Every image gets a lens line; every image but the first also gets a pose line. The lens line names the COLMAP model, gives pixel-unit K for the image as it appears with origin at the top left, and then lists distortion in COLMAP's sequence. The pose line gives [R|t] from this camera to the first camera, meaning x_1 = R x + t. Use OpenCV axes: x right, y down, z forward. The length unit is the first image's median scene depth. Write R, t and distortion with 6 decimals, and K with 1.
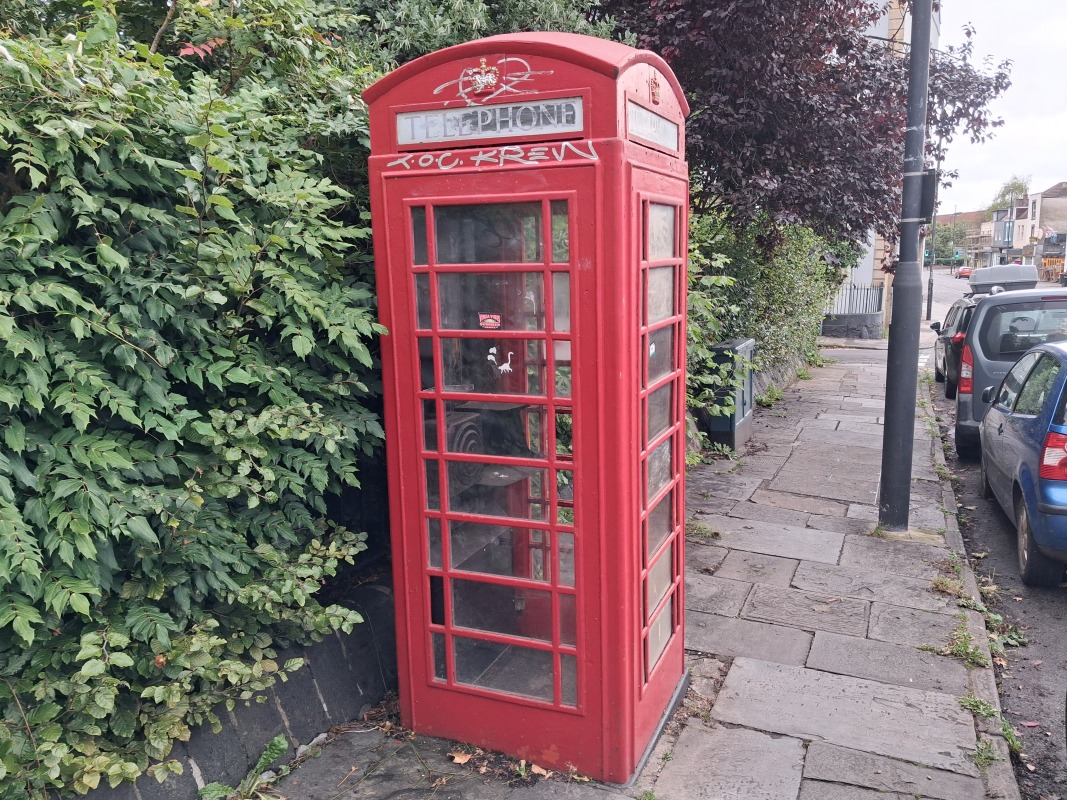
lens RADIAL K [[840.0, 0, 528.8], [0, 840.0, 397.2], [0, 0, 1]] dist [-0.028884, 0.006664]
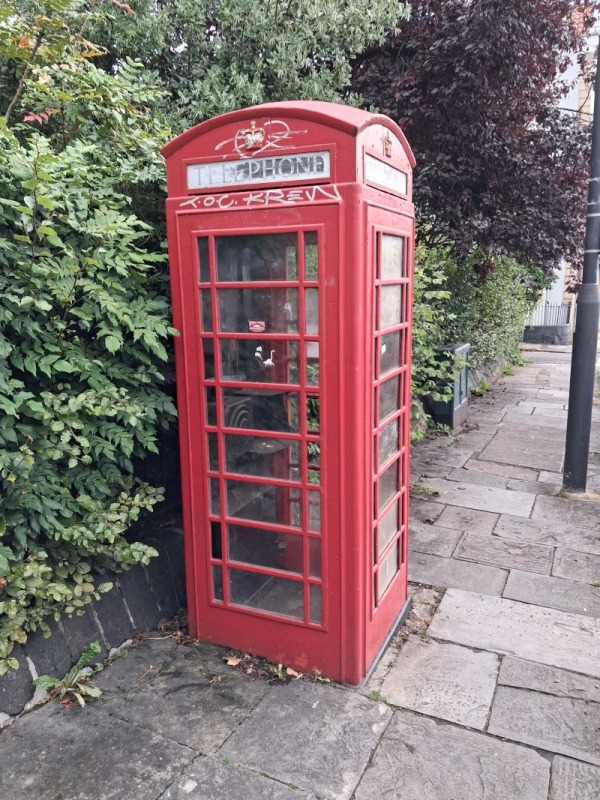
lens RADIAL K [[629.8, 0, 276.7], [0, 629.8, 394.6], [0, 0, 1]] dist [-0.028884, 0.006664]
pose [[0.999196, 0.011224, -0.038481, 0.020515], [-0.010761, 0.999868, 0.012213, 0.002560], [0.038613, -0.011789, 0.999185, 0.029677]]
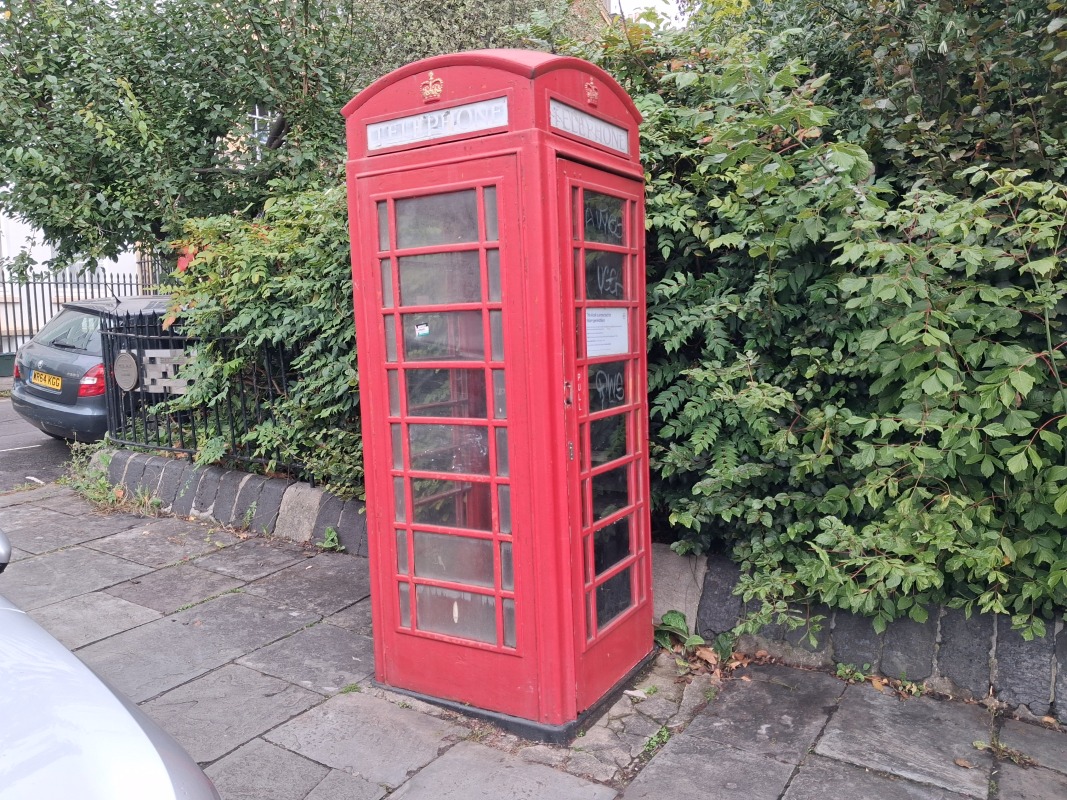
lens RADIAL K [[840.0, 0, 528.1], [0, 840.0, 399.9], [0, 0, 1]] dist [-0.028884, 0.006664]
pose [[-0.125861, 0.126406, -0.983962, 1.144158], [-0.144835, 0.978880, 0.144279, -0.126410], [0.981418, 0.160672, -0.104895, 1.201007]]
